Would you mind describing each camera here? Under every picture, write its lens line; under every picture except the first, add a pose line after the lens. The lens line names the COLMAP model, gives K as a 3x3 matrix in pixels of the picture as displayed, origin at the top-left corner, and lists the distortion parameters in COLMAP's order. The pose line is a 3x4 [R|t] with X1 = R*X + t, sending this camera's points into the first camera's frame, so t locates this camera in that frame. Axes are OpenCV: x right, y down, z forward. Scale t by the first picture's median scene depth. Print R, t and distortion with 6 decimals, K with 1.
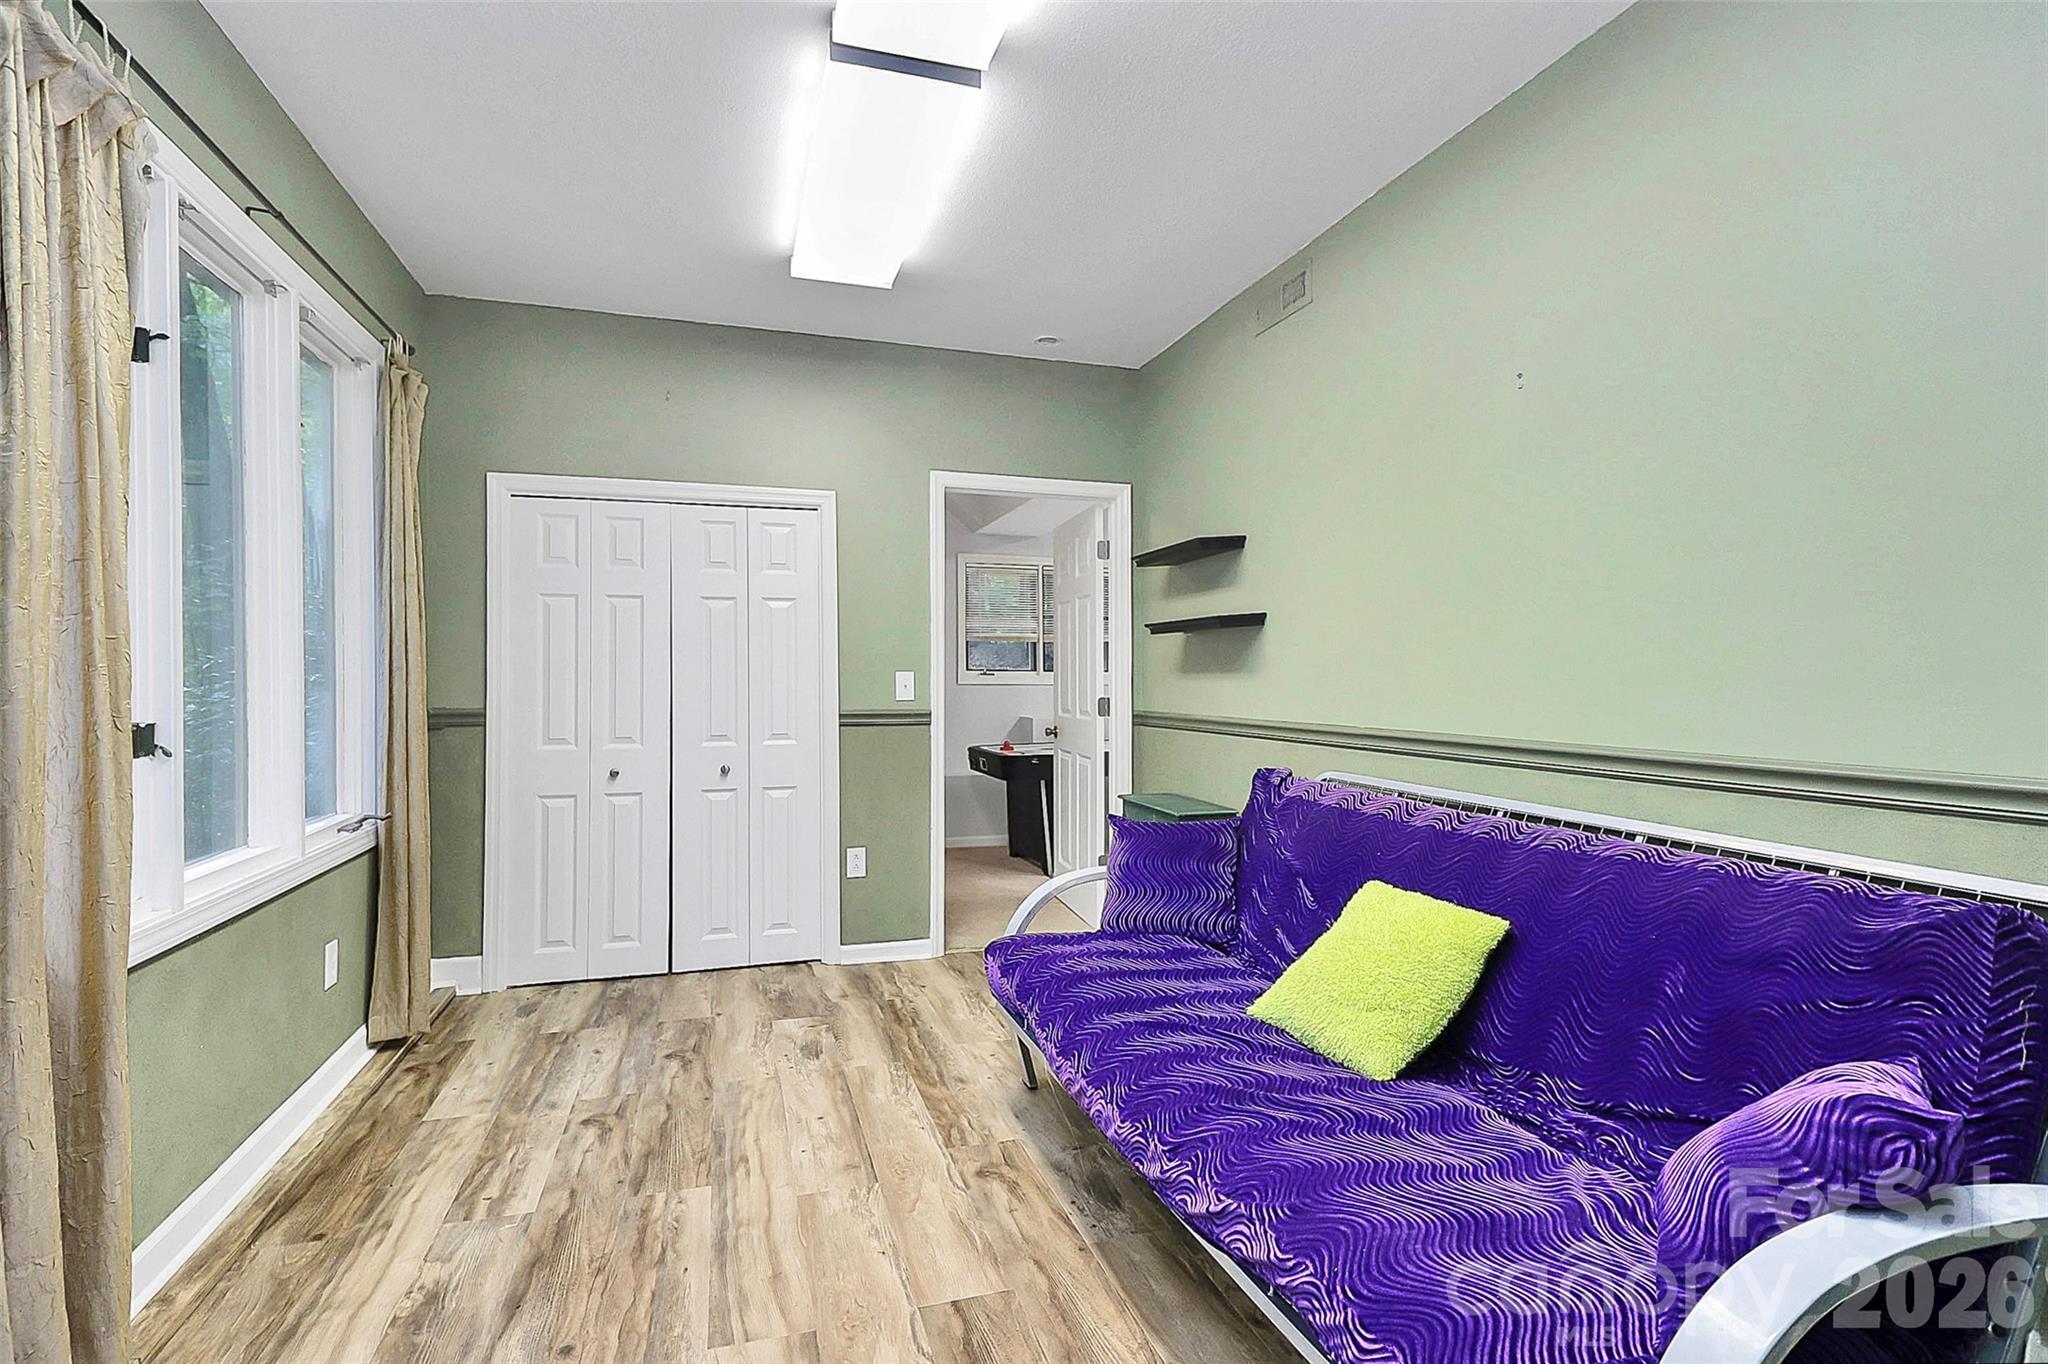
lens RADIAL K [[973.6, 0, 1022.0], [0, 973.6, 668.5], [0, 0, 1]] dist [0.018430, -0.000080]
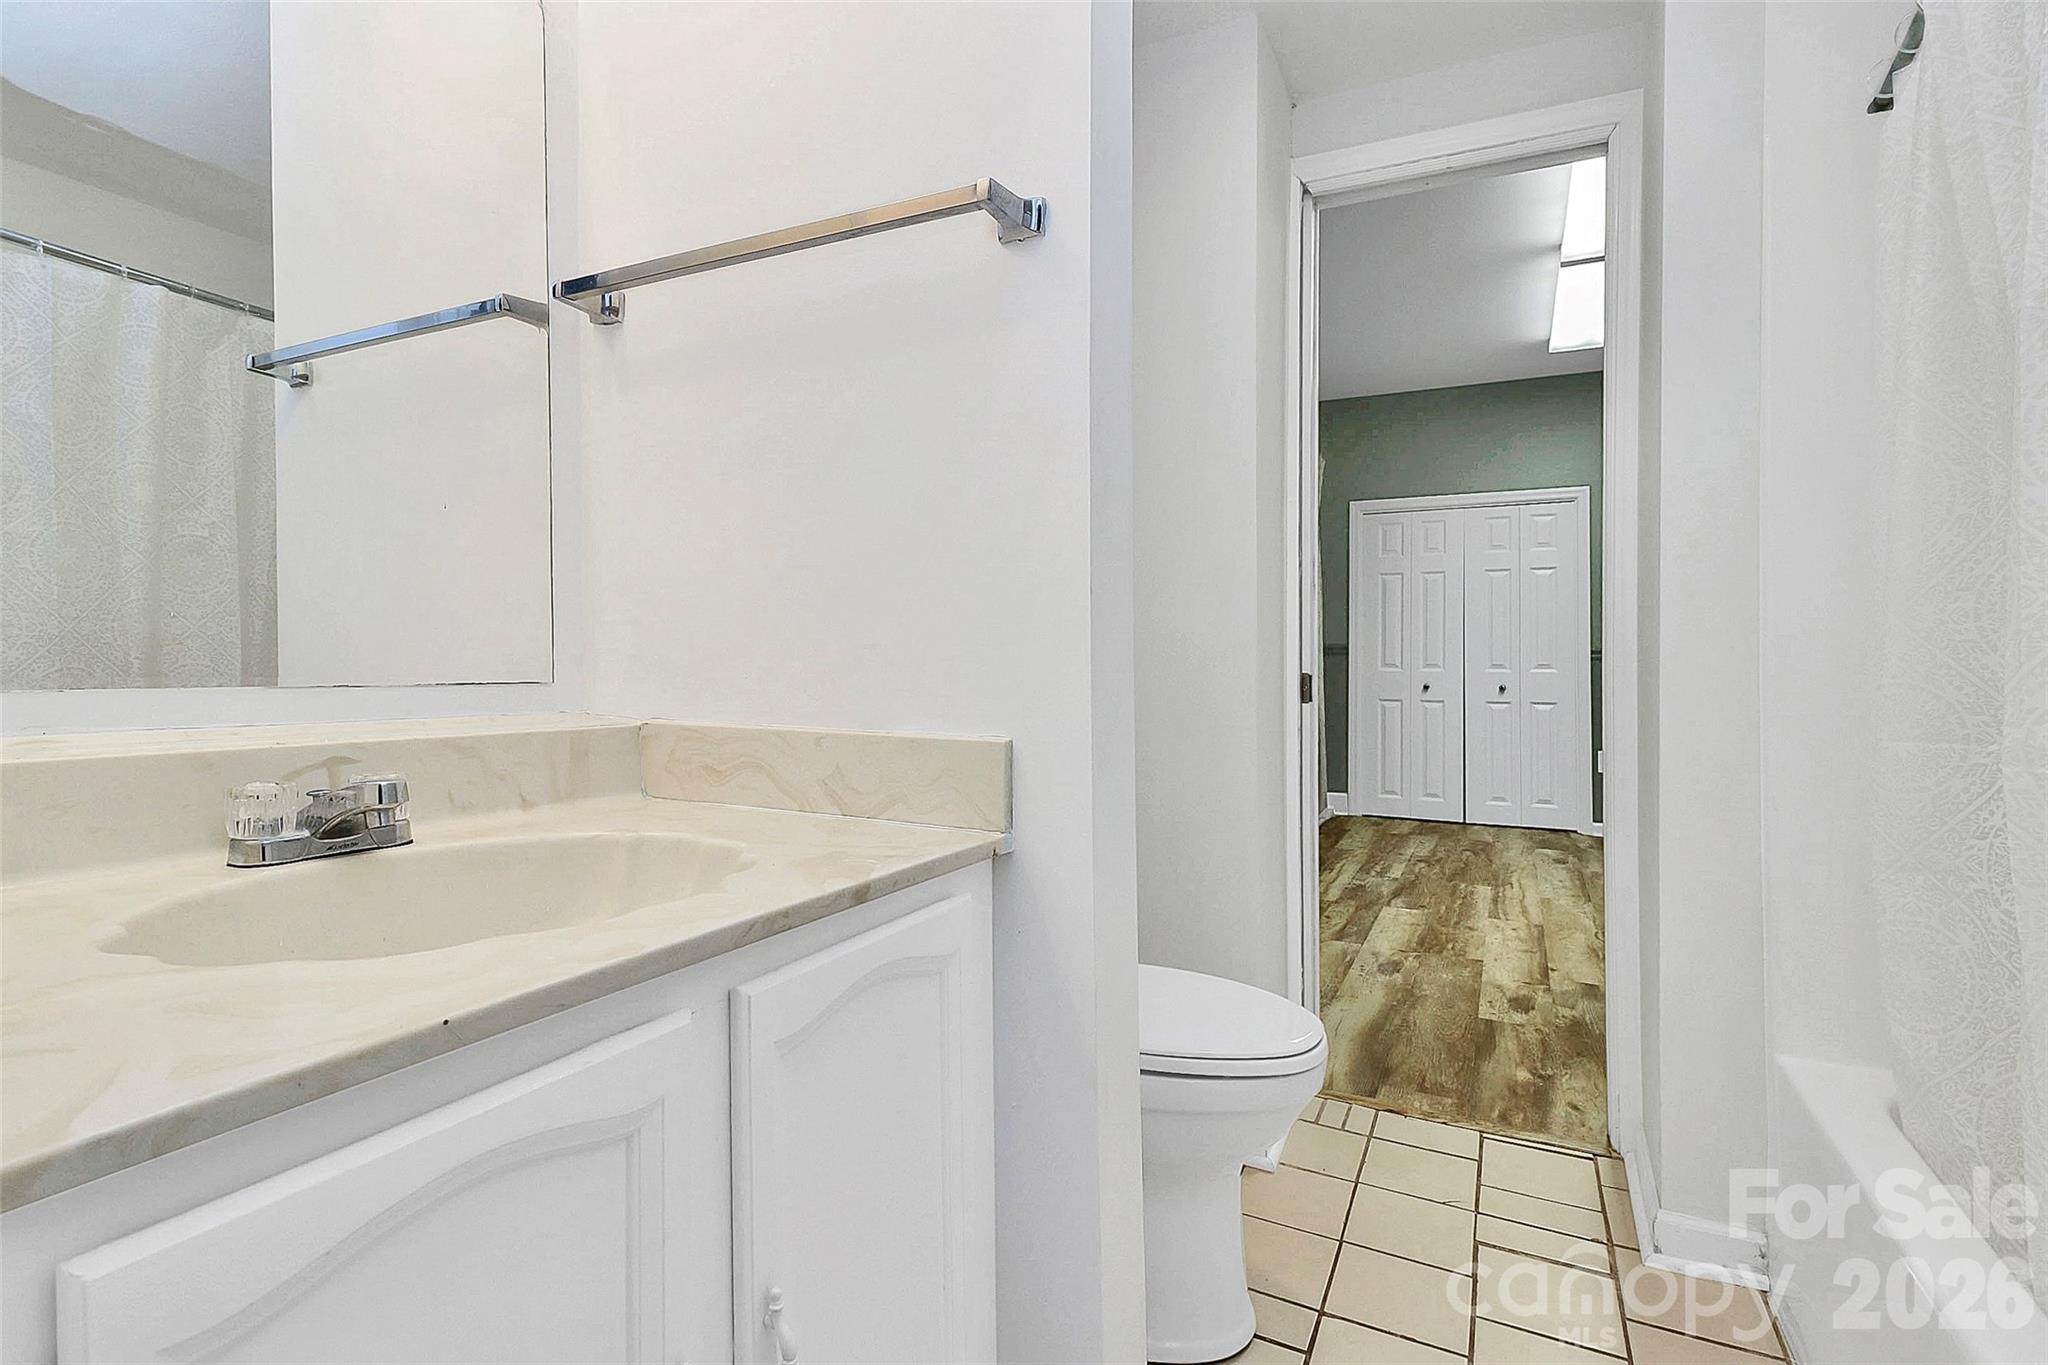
lens RADIAL K [[970.4, 0, 1025.0], [0, 970.4, 643.0], [0, 0, 1]] dist [0.001736, 0.000067]
pose [[0.722435, -0.000720, -0.691439, 0.191759], [0.003834, 0.999988, 0.002965, 0.031494], [0.691428, -0.004793, 0.722429, -0.565635]]
